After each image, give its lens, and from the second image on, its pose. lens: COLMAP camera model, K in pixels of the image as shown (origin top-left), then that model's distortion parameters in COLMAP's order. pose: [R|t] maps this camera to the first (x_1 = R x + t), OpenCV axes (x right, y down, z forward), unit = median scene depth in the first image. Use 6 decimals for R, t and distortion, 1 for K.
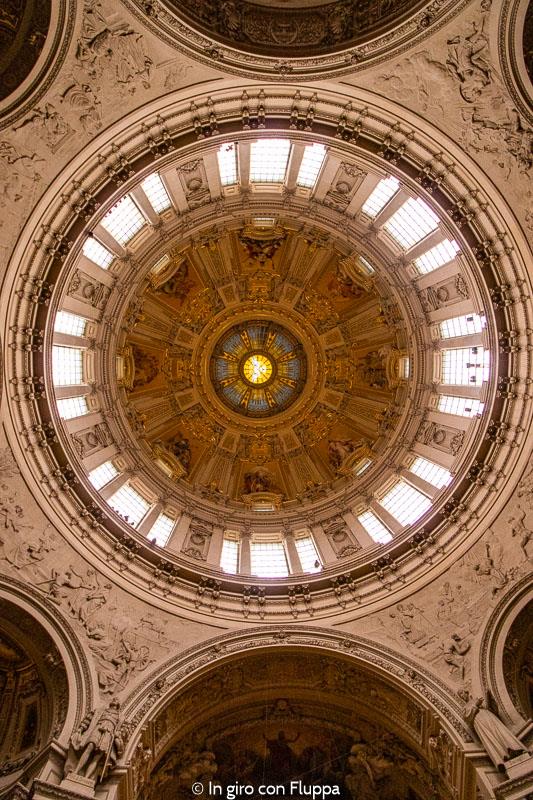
lens RADIAL K [[435.7, 0, 266.5], [0, 435.7, 400.0], [0, 0, 1]] dist [0.001434, -0.012211]
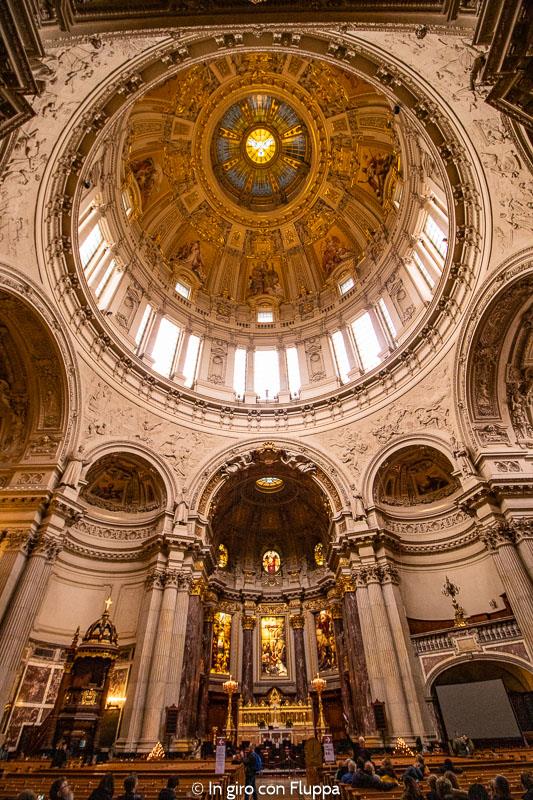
lens RADIAL K [[384.0, 0, 266.1], [0, 384.0, 423.0], [0, 0, 1]] dist [0.002687, -0.011611]
pose [[0.020698, 0.677661, 0.735083, -0.610132], [-0.996757, 0.071169, -0.037544, -0.018704], [-0.077758, -0.731923, 0.676936, -0.038838]]
